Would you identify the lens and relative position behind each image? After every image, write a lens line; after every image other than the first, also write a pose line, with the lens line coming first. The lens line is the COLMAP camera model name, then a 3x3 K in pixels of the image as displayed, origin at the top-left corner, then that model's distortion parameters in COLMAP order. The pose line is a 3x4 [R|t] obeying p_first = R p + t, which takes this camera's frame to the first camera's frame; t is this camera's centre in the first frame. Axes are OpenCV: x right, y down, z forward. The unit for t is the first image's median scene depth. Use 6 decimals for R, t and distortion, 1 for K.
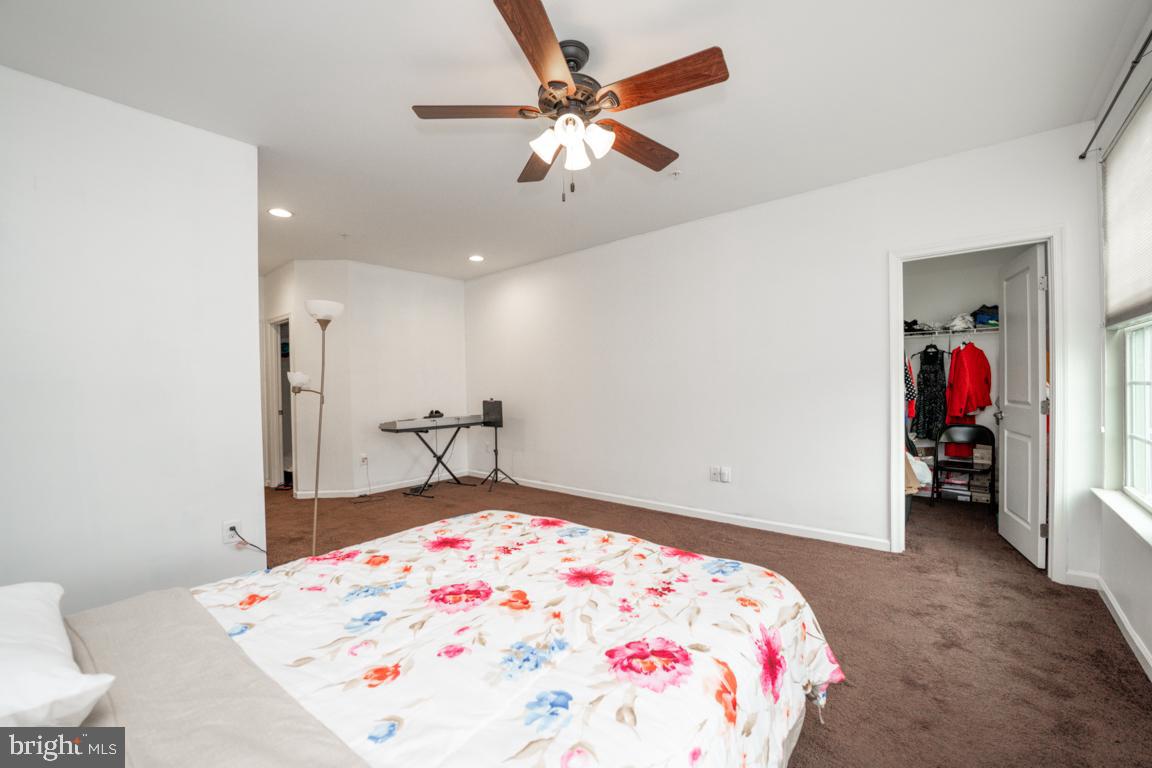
lens RADIAL K [[474.6, 0, 580.5], [0, 474.6, 395.4], [0, 0, 1]] dist [-0.023436, -0.000183]
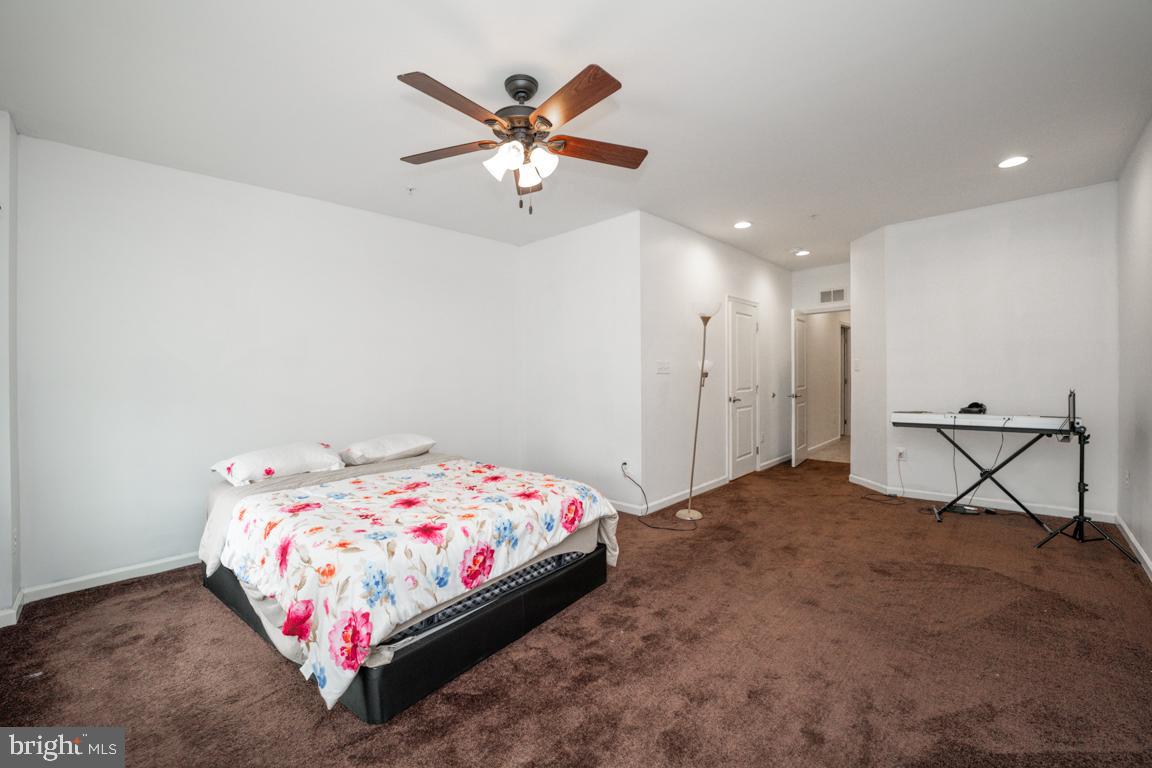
lens RADIAL K [[477.1, 0, 569.8], [0, 477.1, 384.8], [0, 0, 1]] dist [-0.031177, -0.000060]
pose [[-0.097423, 0.030960, -0.994761, 0.433931], [-0.001031, 0.999512, 0.031208, -0.016117], [0.995243, 0.004066, -0.097343, 0.483357]]
